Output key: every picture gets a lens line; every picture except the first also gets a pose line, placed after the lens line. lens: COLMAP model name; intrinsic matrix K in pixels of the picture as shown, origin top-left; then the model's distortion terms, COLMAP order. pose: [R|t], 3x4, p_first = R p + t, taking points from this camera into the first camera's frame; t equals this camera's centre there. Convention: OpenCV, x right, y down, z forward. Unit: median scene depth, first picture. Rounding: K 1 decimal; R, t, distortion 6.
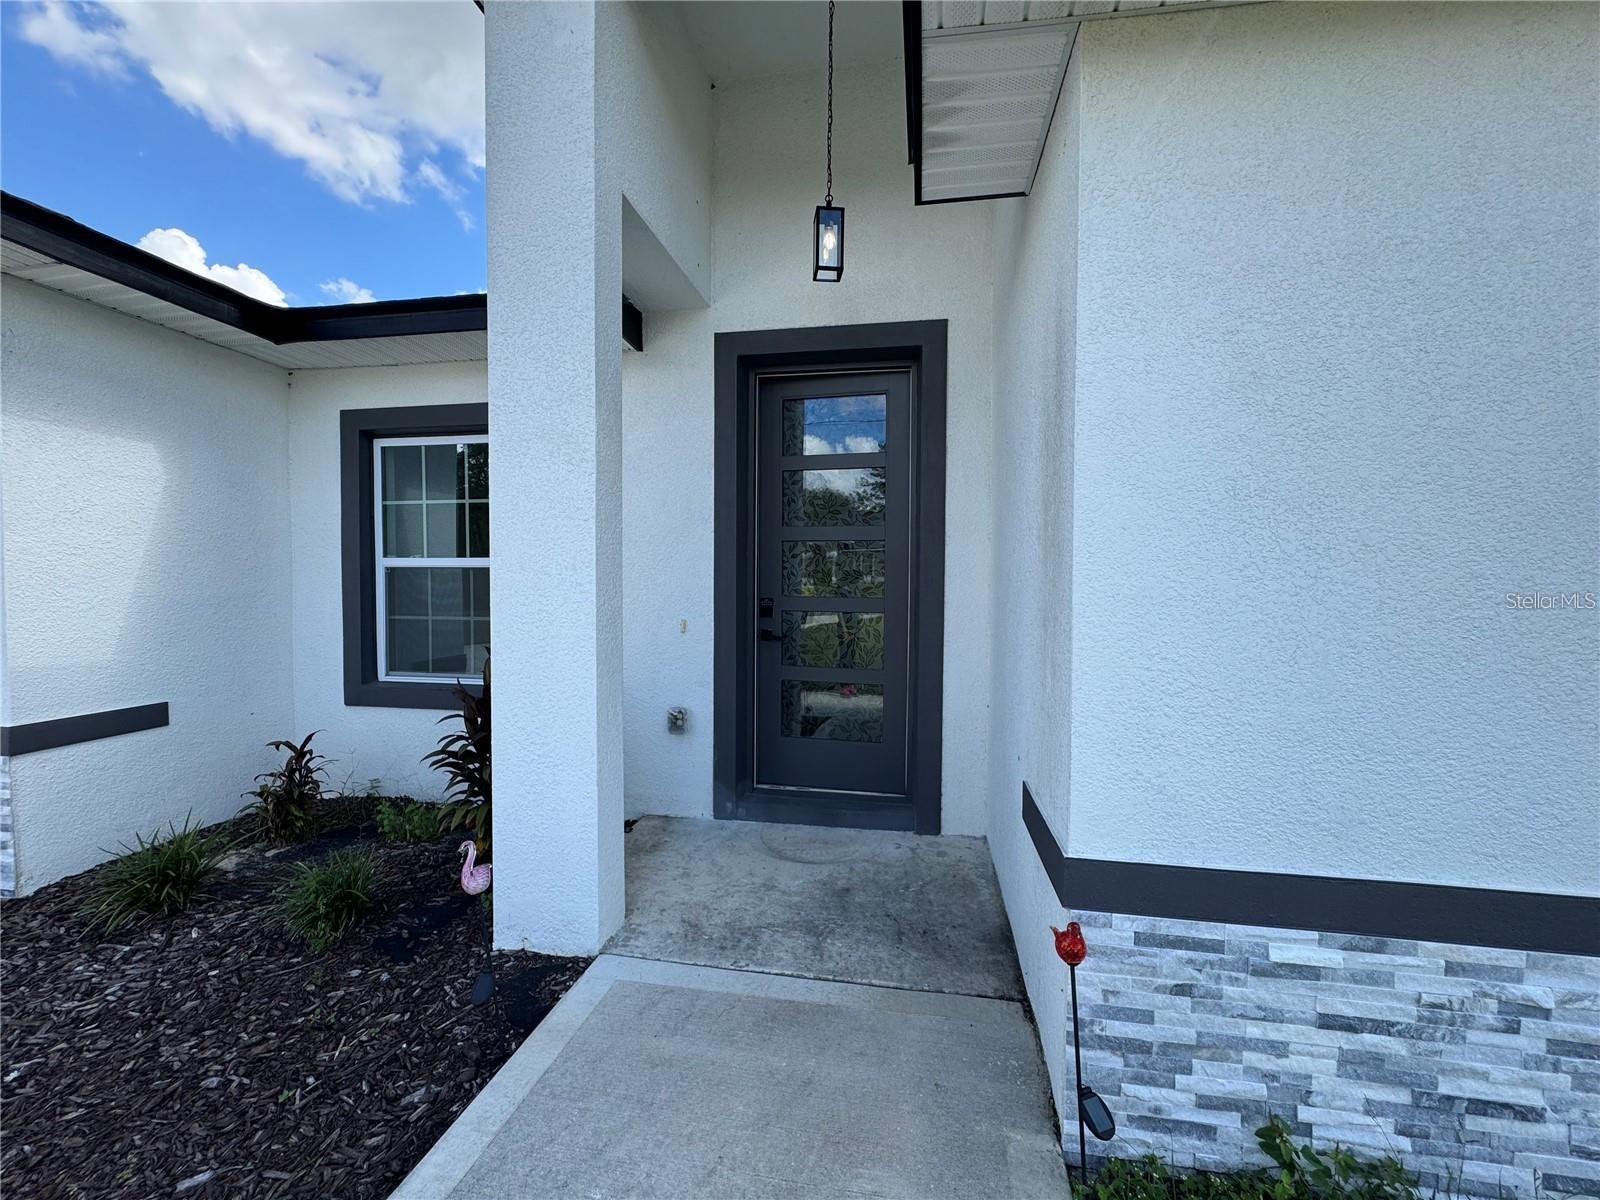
lens RADIAL K [[644.1, 0, 800.0], [0, 644.1, 600.0], [0, 0, 1]] dist [-0.002873, 0.001322]
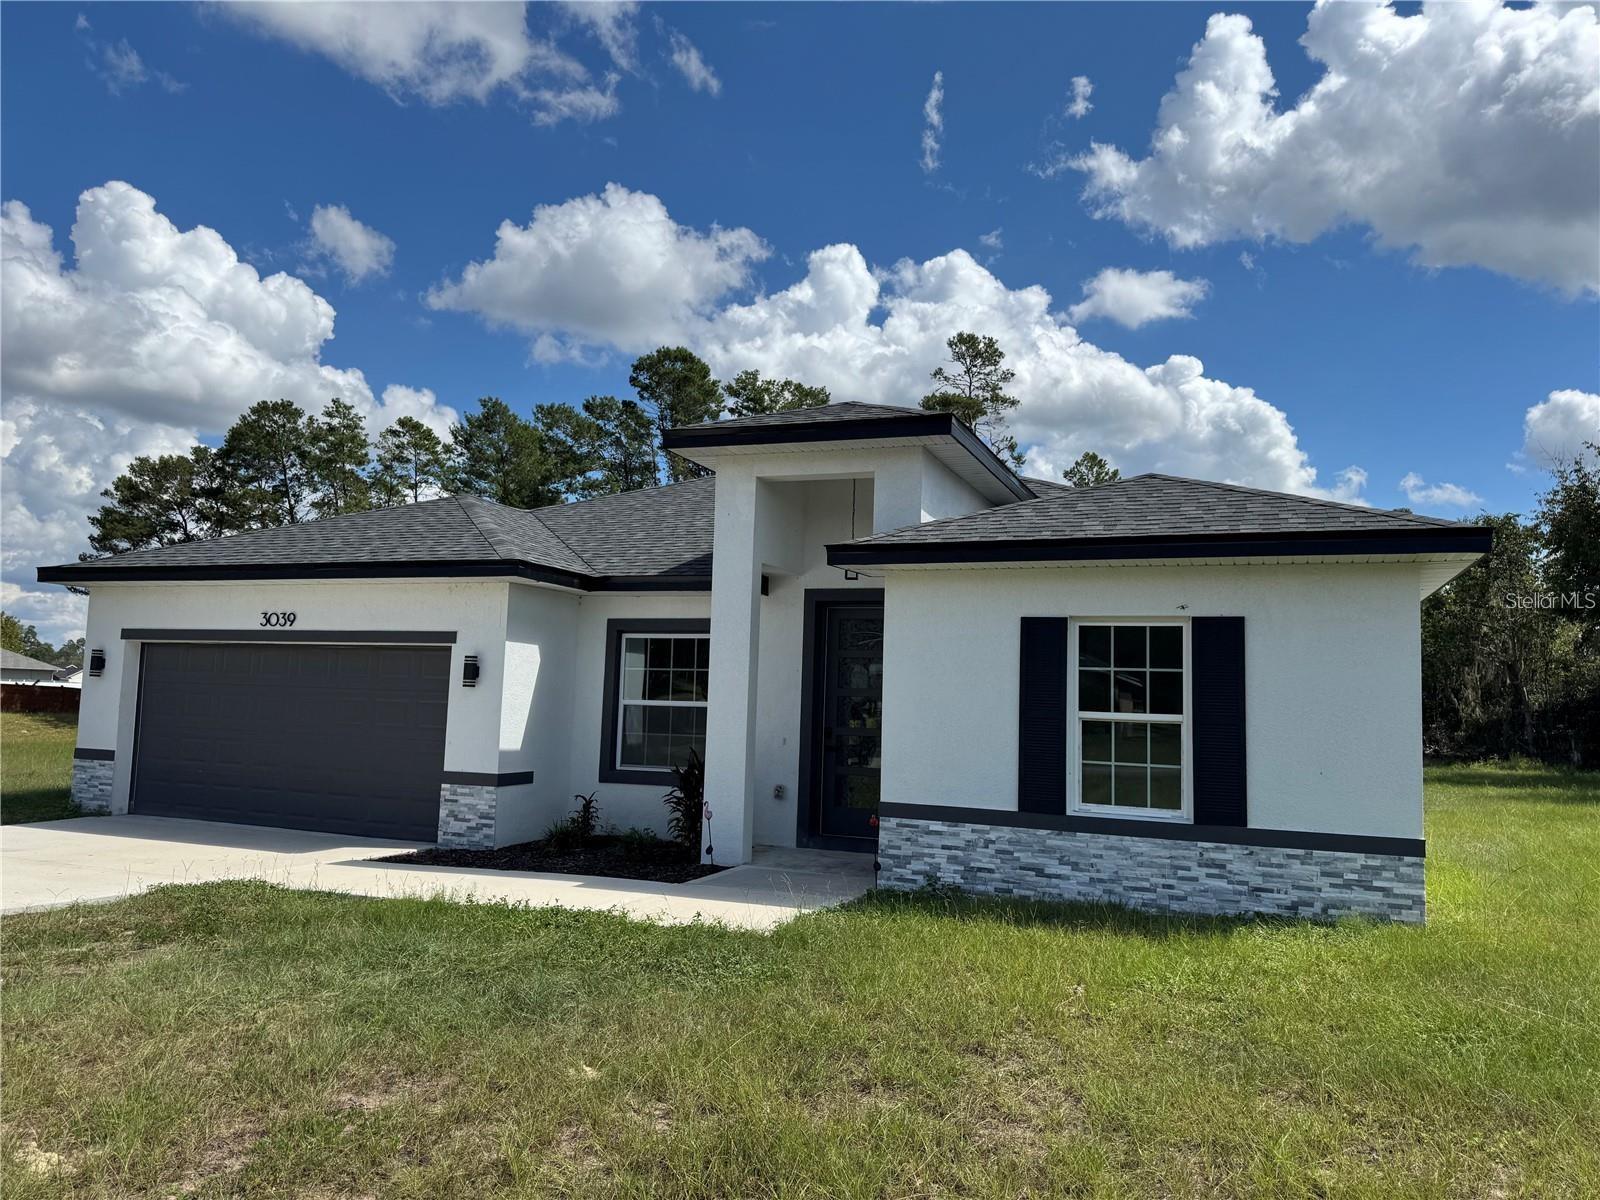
lens RADIAL K [[1118.0, 0, 800.0], [0, 1118.0, 600.0], [0, 0, 1]] dist [0.100645, 0.000216]
pose [[0.978591, 0.007272, -0.205684, 1.276200], [-0.033963, 0.991380, -0.126538, 0.102197], [0.202991, 0.130814, 0.970403, -5.307553]]
